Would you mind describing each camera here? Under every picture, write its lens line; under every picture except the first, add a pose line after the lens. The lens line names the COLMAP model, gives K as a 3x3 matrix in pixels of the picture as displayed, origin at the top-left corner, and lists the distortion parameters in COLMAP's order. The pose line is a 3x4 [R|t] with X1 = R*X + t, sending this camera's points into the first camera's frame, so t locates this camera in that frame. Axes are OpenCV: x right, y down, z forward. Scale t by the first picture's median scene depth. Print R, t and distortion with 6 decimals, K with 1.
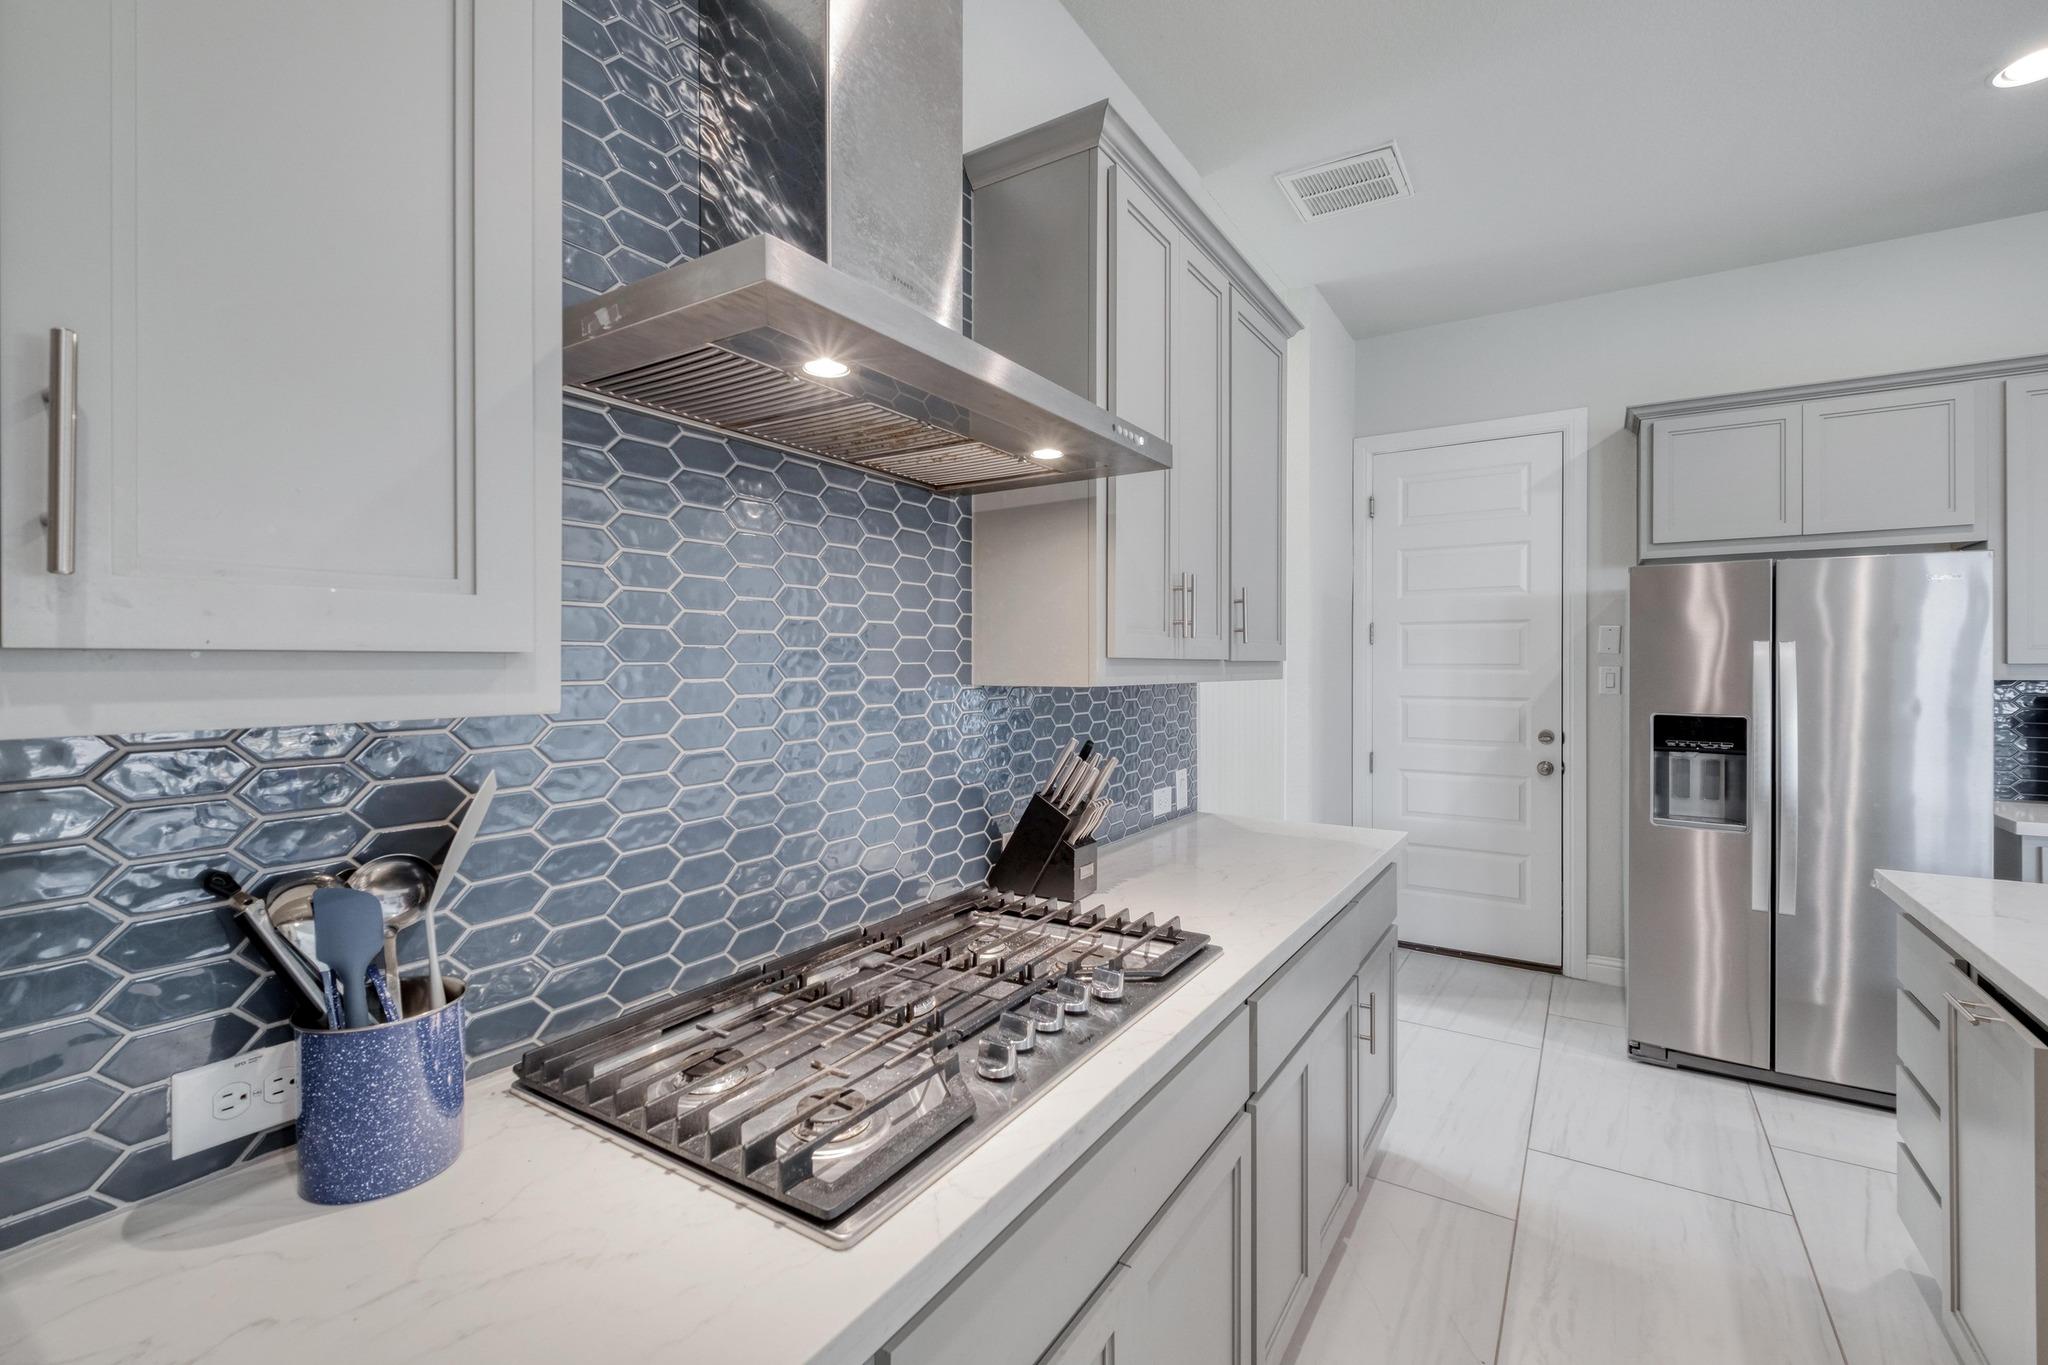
lens RADIAL K [[885.1, 0, 1027.5], [0, 885.1, 667.0], [0, 0, 1]] dist [-0.001510, -0.002806]
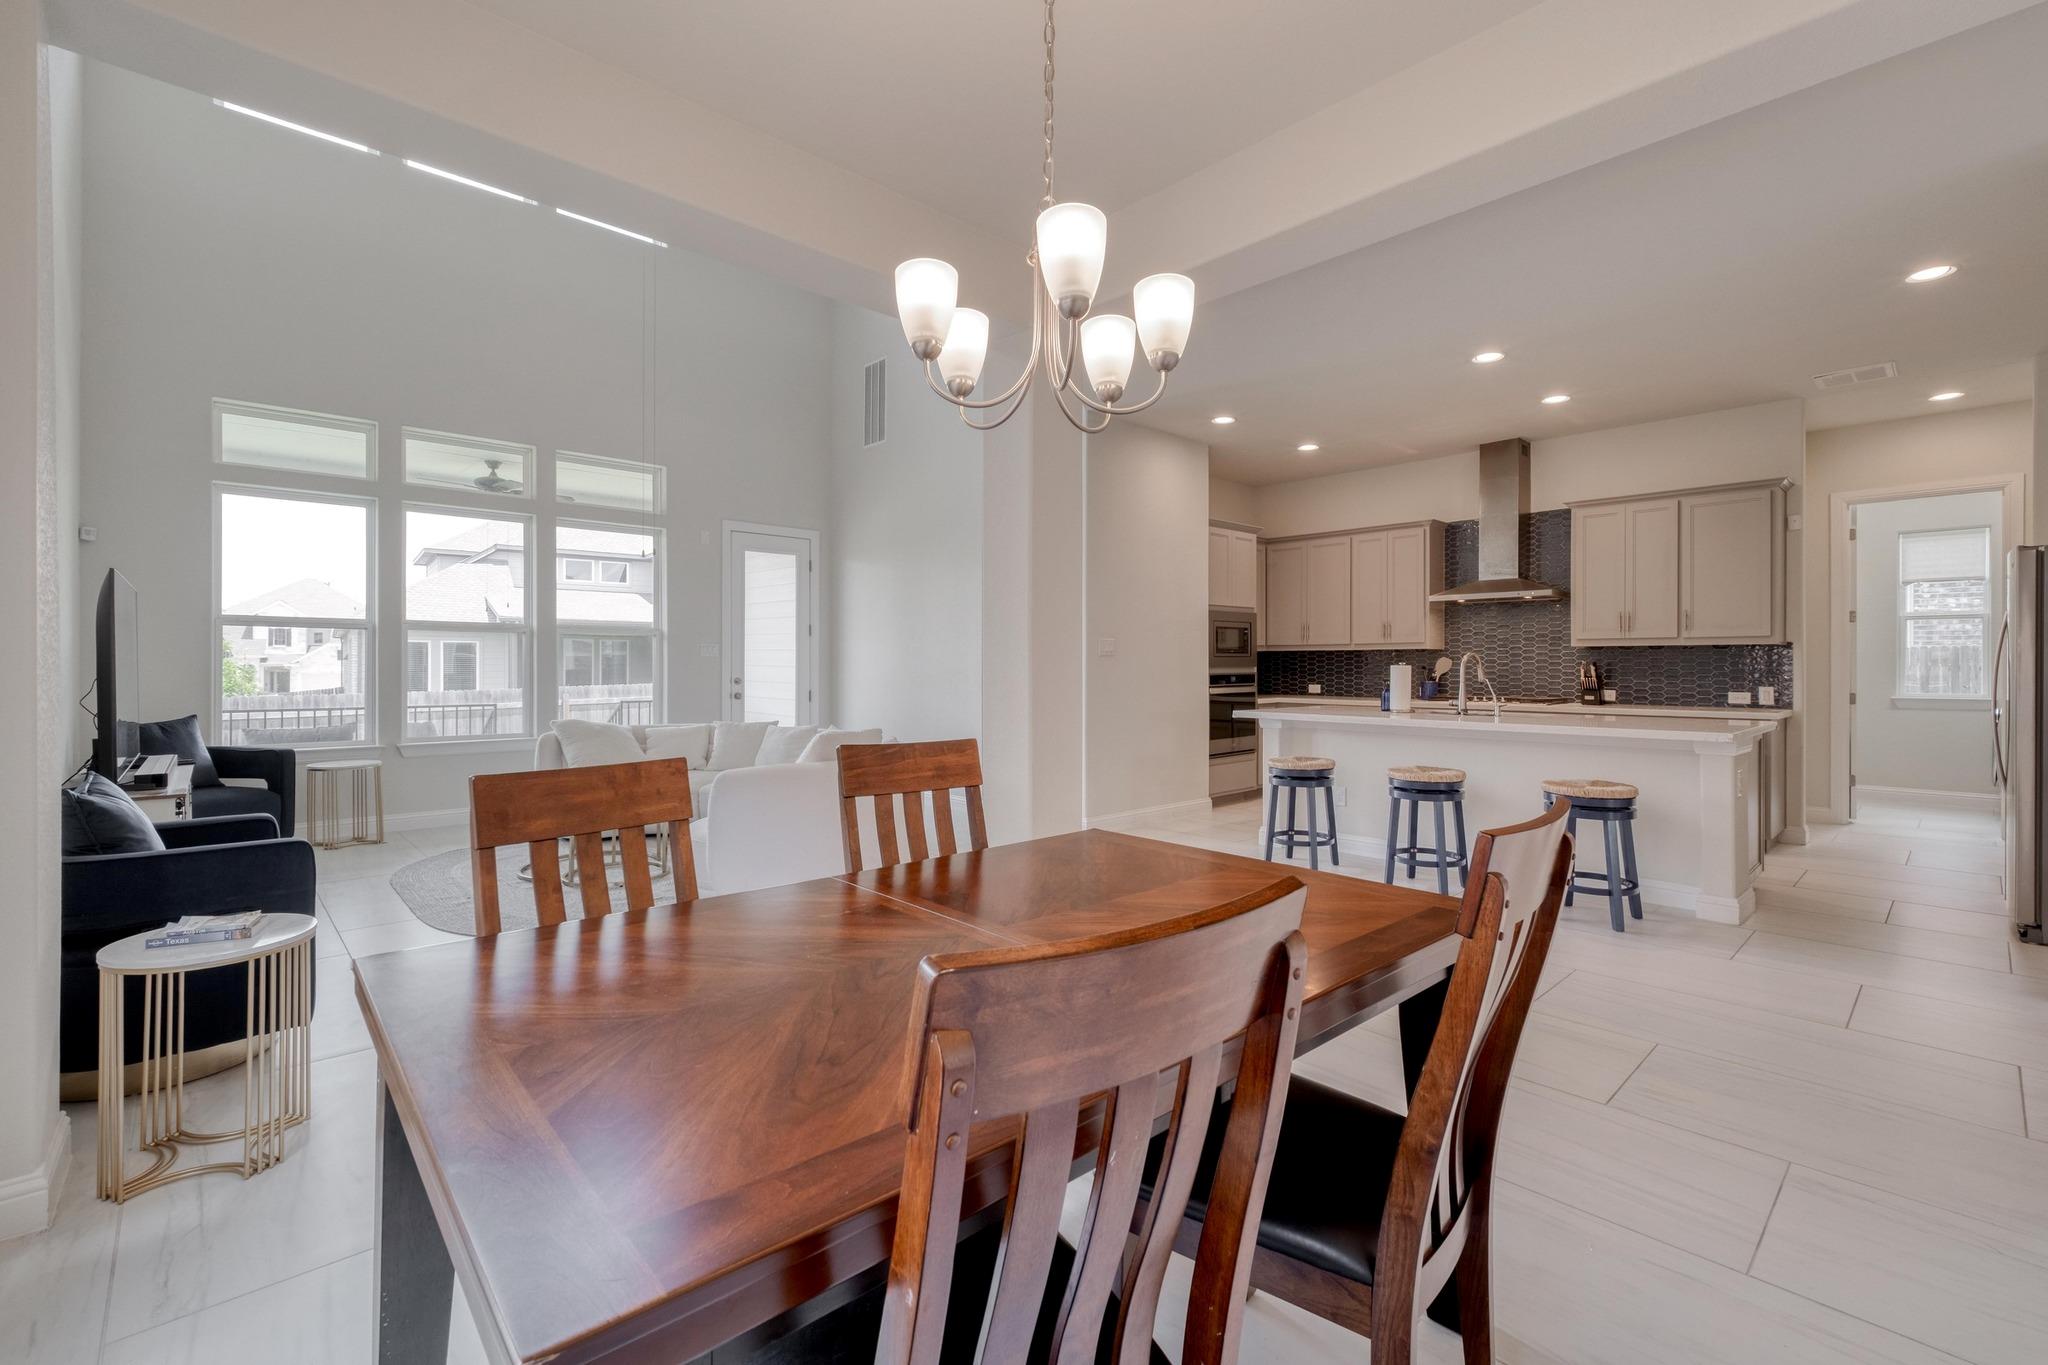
lens RADIAL K [[885.1, 0, 1022.6], [0, 885.1, 668.7], [0, 0, 1]] dist [-0.001510, -0.002806]
pose [[-0.242516, 0.002928, -0.970143, 4.088441], [-0.001253, 0.999994, 0.003332, 0.100631], [0.970147, 0.002023, -0.242510, -0.371536]]
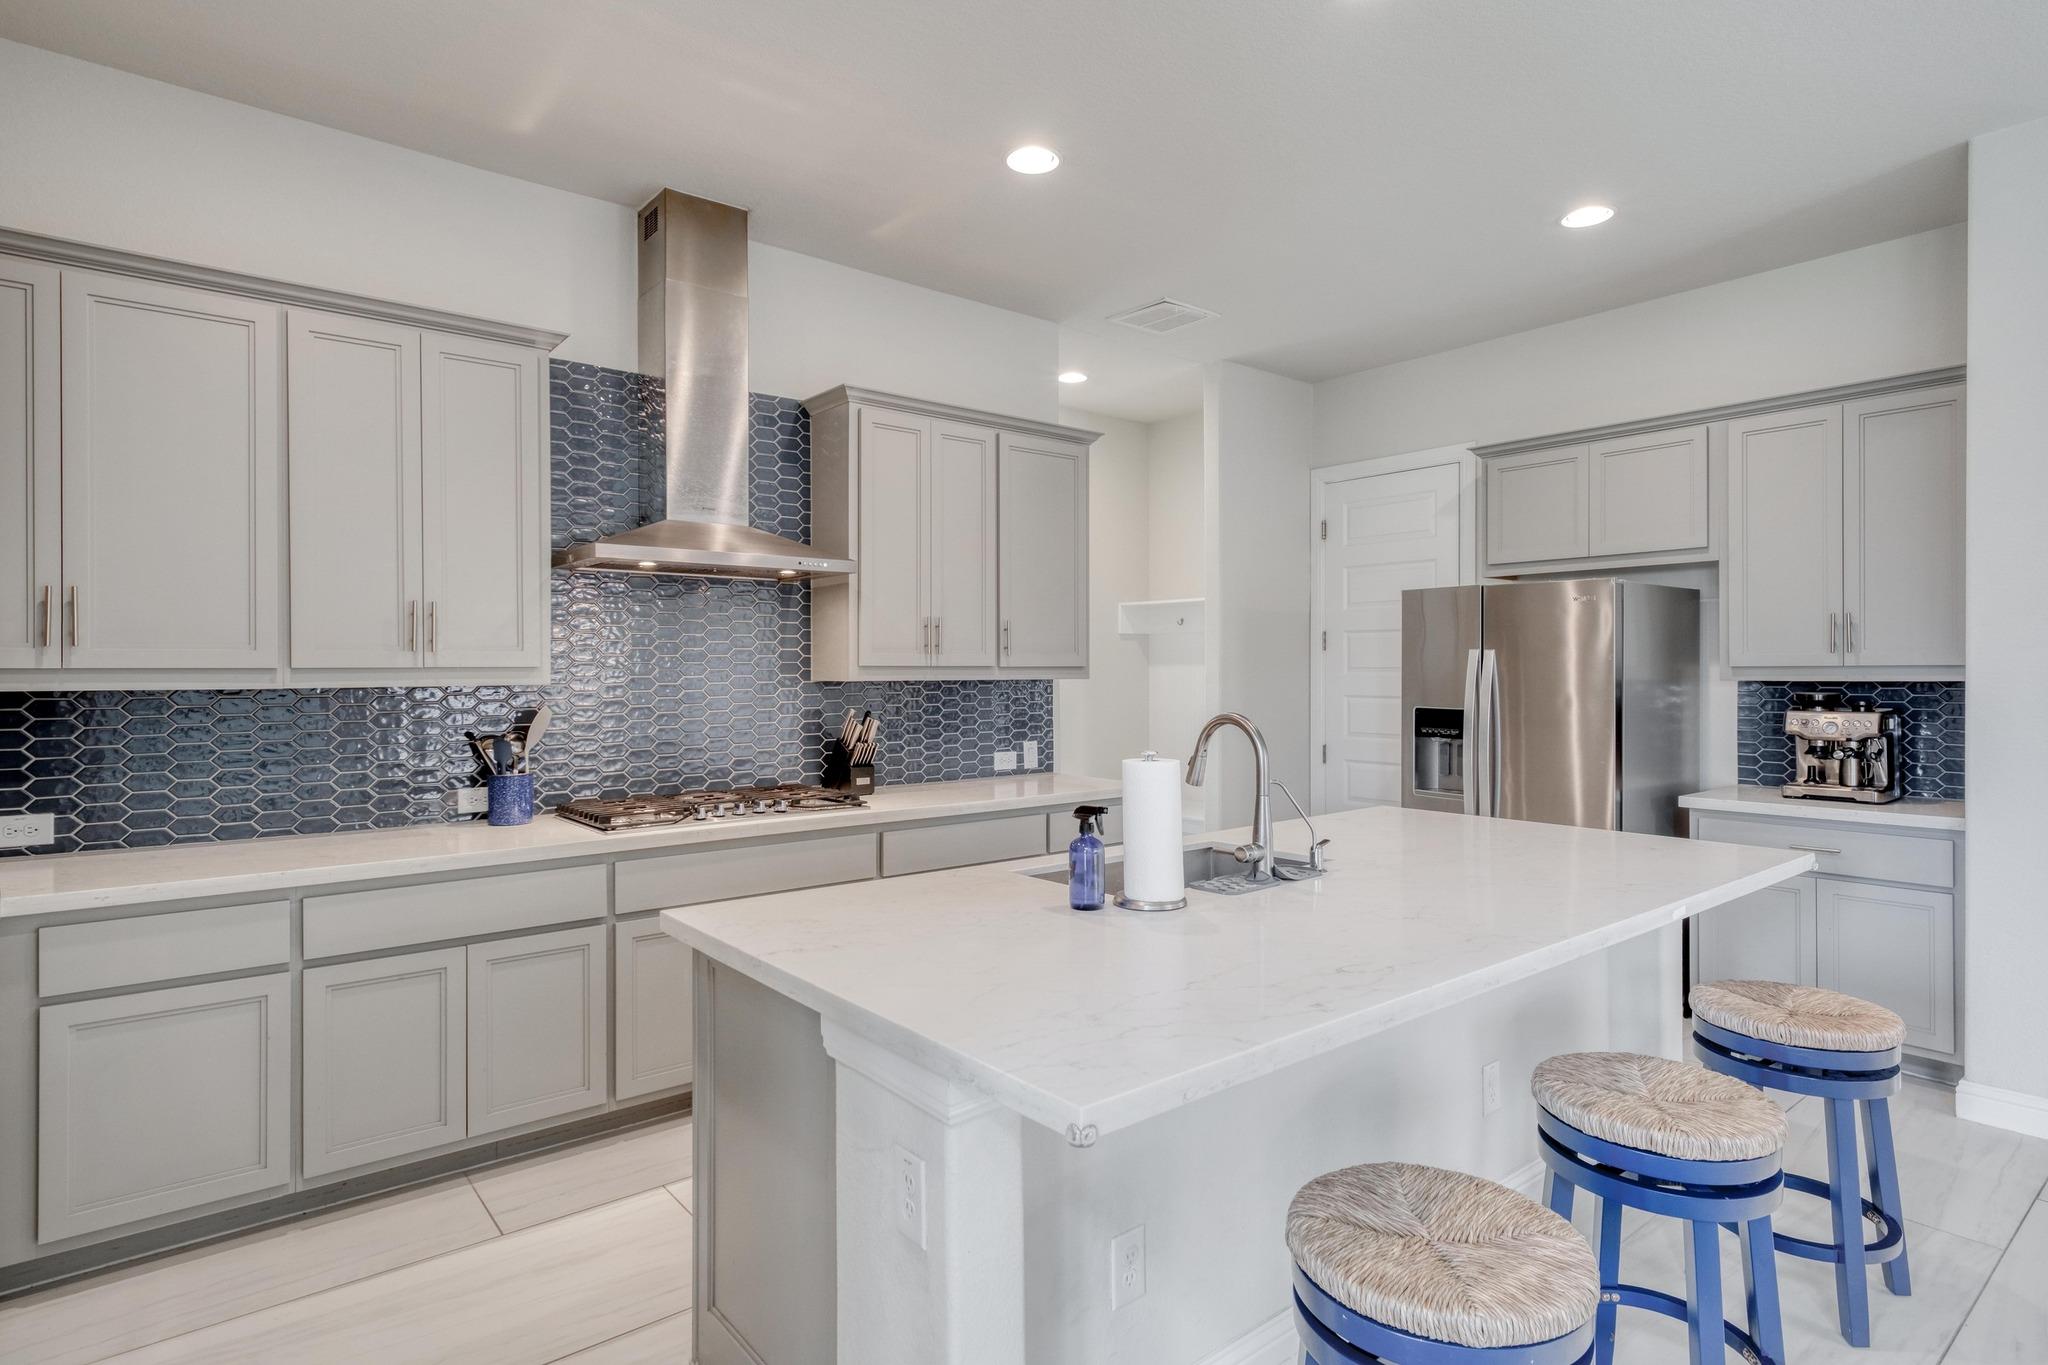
lens RADIAL K [[1059.5, 0, 1025.8], [0, 1059.5, 675.8], [0, 0, 1]] dist [-0.002350, 0.000413]
pose [[0.950021, -0.001249, -0.312184, 1.065004], [0.002303, 0.999993, 0.003010, 0.004675], [0.312178, -0.003579, 0.950017, -0.981258]]
